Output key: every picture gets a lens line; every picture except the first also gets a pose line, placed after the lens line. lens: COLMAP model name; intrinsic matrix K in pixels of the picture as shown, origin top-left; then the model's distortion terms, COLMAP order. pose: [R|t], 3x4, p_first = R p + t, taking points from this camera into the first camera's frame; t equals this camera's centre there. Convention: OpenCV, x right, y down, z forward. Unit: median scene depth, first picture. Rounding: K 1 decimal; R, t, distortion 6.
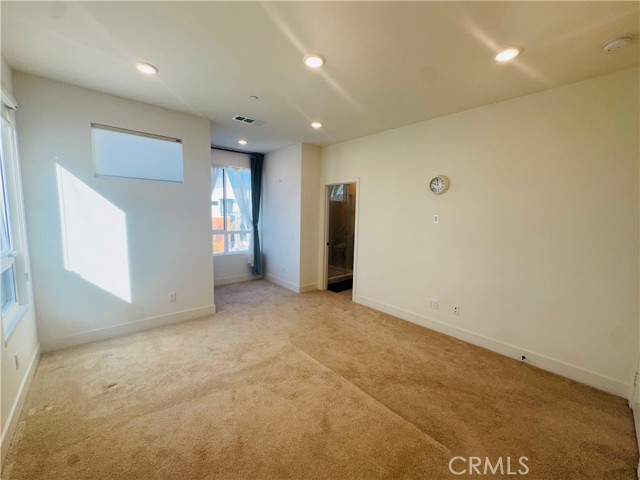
lens RADIAL K [[256.6, 0, 323.8], [0, 256.6, 240.6], [0, 0, 1]] dist [-0.000667, -0.000341]
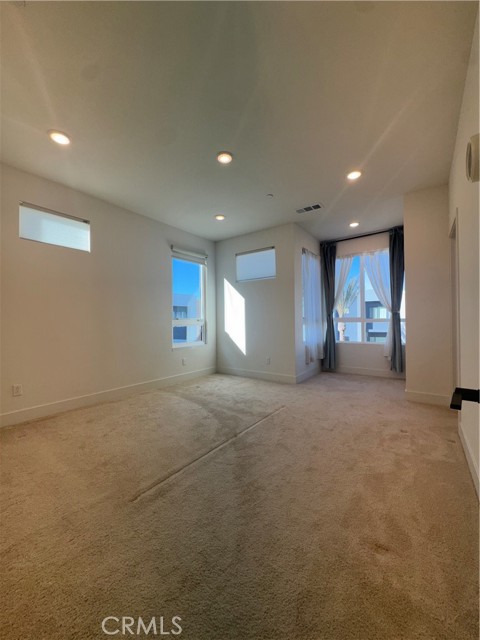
lens RADIAL K [[256.6, 0, 241.2], [0, 256.6, 321.0], [0, 0, 1]] dist [-0.000667, -0.000341]
pose [[0.207910, -0.029114, -0.977715, 0.693934], [-0.090970, 0.994649, -0.048963, 0.087707], [0.973909, 0.099123, 0.204149, 0.536532]]
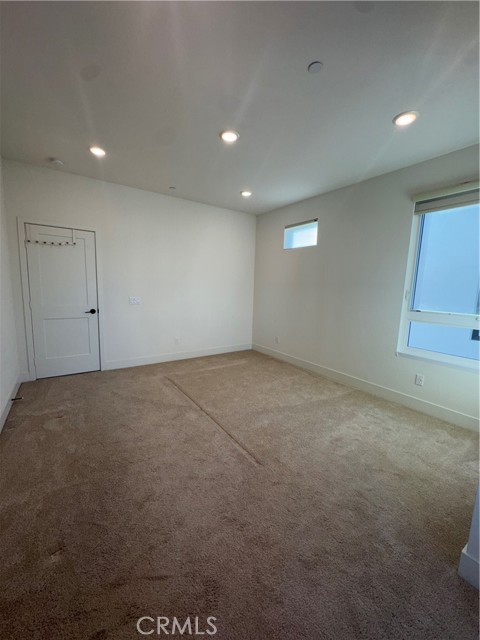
lens RADIAL K [[256.6, 0, 237.8], [0, 256.6, 320.3], [0, 0, 1]] dist [-0.000667, -0.000341]
pose [[-0.987741, -0.076591, 0.136017, -0.178748], [-0.041845, 0.969378, 0.241981, -0.100667], [-0.150386, 0.233323, -0.960700, 1.366505]]
